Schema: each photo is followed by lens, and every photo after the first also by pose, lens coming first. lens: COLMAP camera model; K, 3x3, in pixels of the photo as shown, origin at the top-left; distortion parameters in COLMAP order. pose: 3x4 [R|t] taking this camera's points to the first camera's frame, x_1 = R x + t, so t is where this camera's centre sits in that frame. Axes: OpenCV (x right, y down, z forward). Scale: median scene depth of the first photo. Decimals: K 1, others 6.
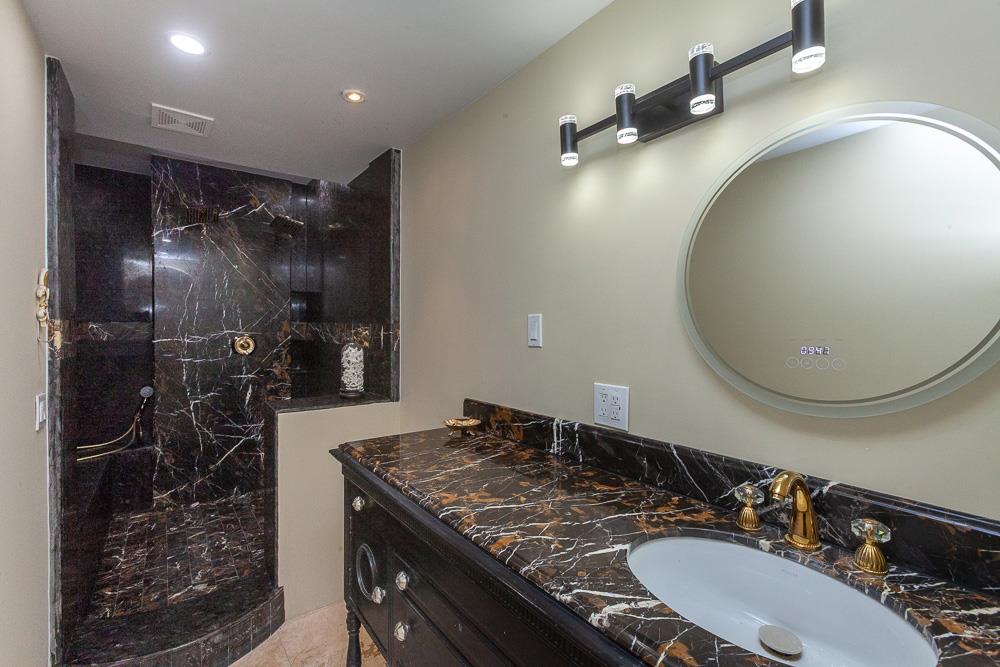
lens RADIAL K [[454.0, 0, 500.0], [0, 454.0, 333.5], [0, 0, 1]] dist [0.001601, 0.000229]
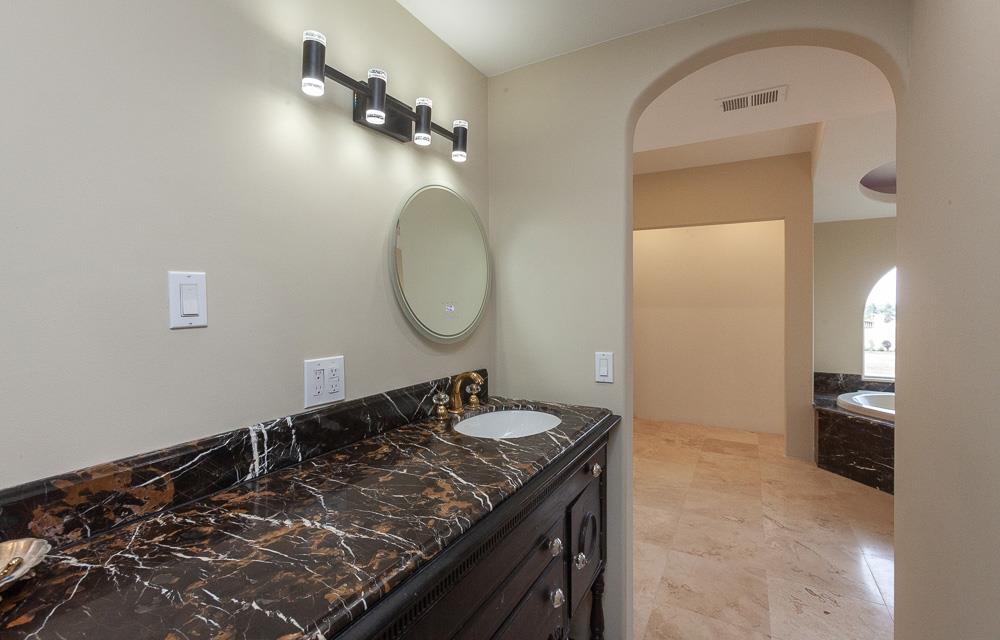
lens RADIAL K [[446.9, 0, 502.1], [0, 446.9, 306.5], [0, 0, 1]] dist [0.002604, 0.000473]
pose [[-0.406575, -0.007064, 0.913590, -0.753565], [0.015501, 0.999773, 0.014628, 0.002324], [-0.913486, 0.020109, -0.406373, 1.080230]]
